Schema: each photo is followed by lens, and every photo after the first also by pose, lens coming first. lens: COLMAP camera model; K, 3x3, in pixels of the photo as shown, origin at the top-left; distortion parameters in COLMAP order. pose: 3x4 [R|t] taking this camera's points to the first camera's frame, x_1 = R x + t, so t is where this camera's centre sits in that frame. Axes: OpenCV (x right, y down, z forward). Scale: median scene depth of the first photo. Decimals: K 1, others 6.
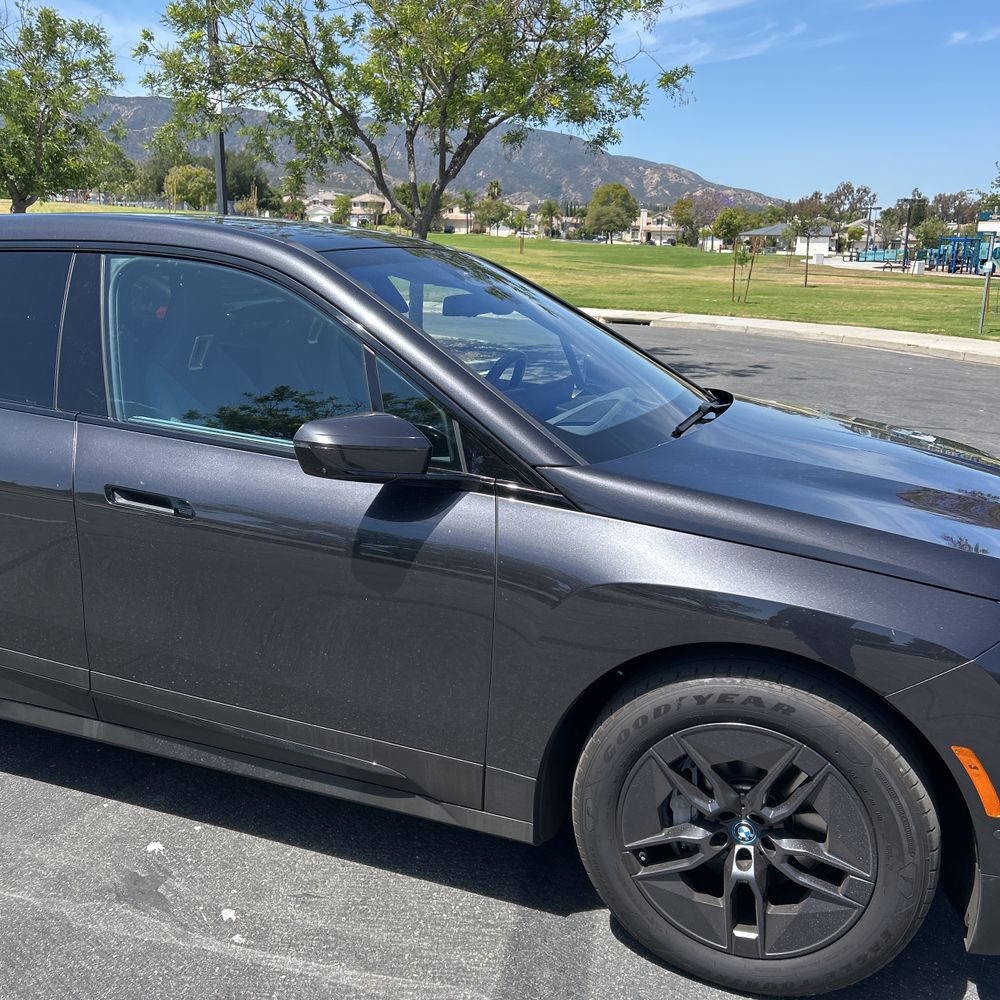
lens RADIAL K [[1011.0, 0, 495.6], [0, 1011.0, 496.8], [0, 0, 1]] dist [0.040997, -0.048229]
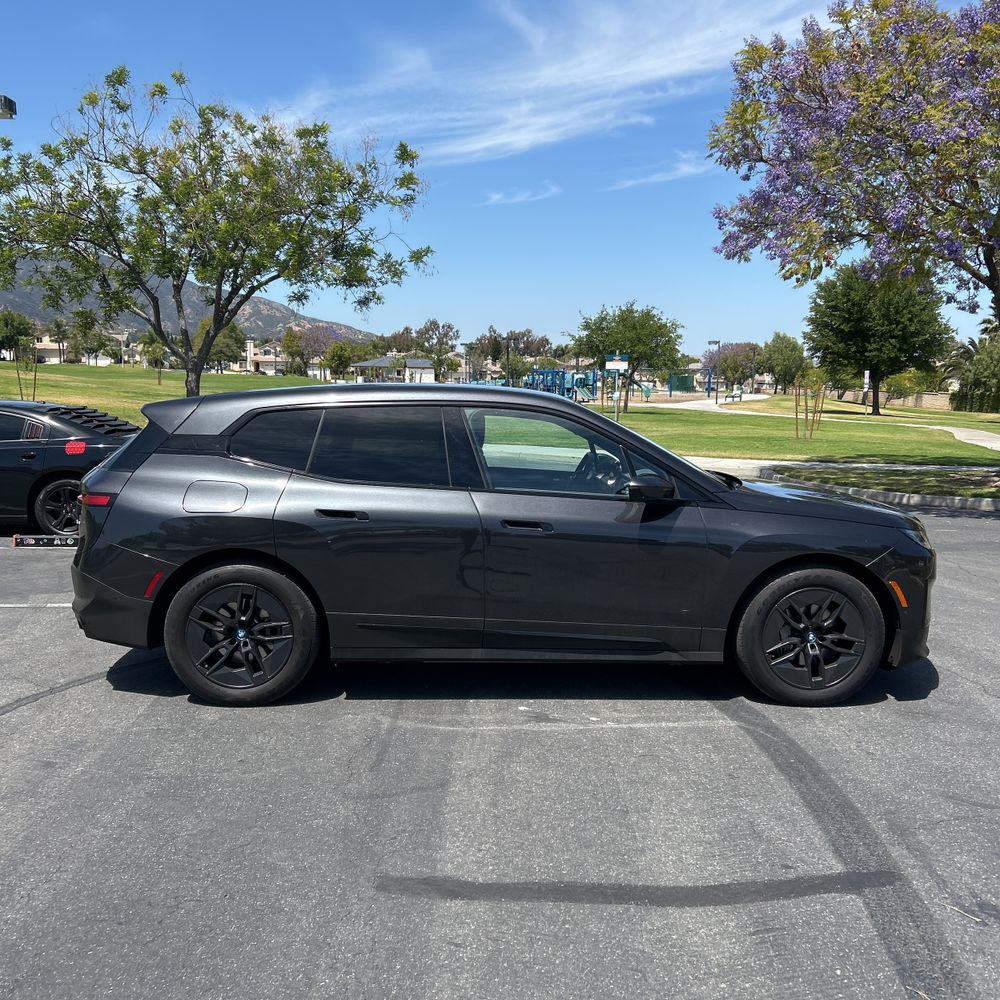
lens RADIAL K [[1002.2, 0, 516.9], [0, 1002.2, 498.9], [0, 0, 1]] dist [0.158379, -0.405739]
pose [[0.917345, -0.055027, 0.394271, -1.270492], [0.101858, 0.989877, -0.098838, 0.164284], [-0.384841, 0.130828, 0.913664, -0.933599]]
